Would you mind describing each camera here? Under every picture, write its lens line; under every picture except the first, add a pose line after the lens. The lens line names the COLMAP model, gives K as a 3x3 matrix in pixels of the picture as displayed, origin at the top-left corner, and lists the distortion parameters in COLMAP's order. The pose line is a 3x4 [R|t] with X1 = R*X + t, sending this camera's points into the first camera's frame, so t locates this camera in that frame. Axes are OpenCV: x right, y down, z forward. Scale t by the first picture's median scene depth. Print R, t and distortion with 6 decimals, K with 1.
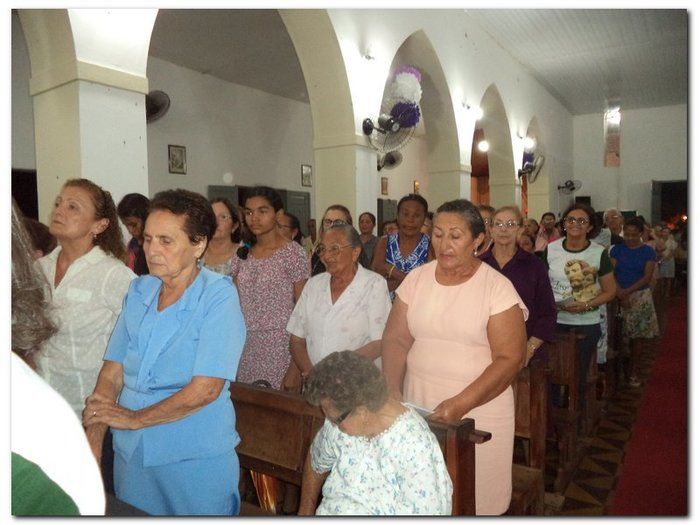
lens RADIAL K [[543.2, 0, 343.7], [0, 543.2, 260.8], [0, 0, 1]] dist [-0.043839, 0.011690]
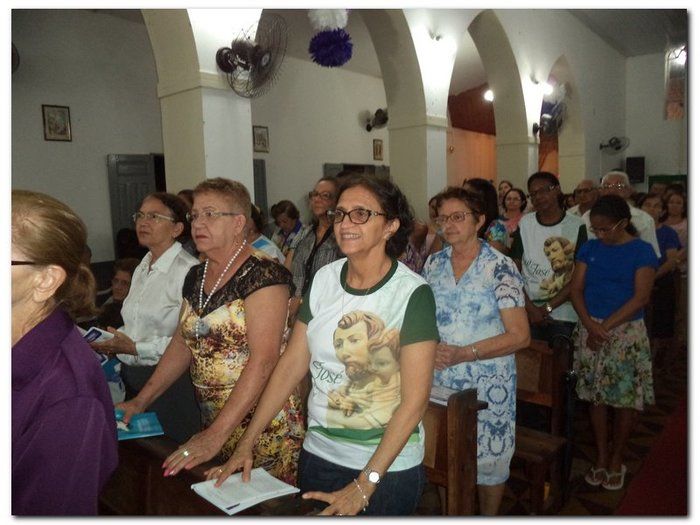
lens RADIAL K [[543.2, 0, 352.3], [0, 543.2, 263.9], [0, 0, 1]] dist [-0.043839, 0.011690]
pose [[0.994243, -0.003694, -0.107090, 0.192253], [0.010776, 0.997786, 0.065634, -0.027117], [0.106610, -0.066410, 0.992081, 0.241121]]
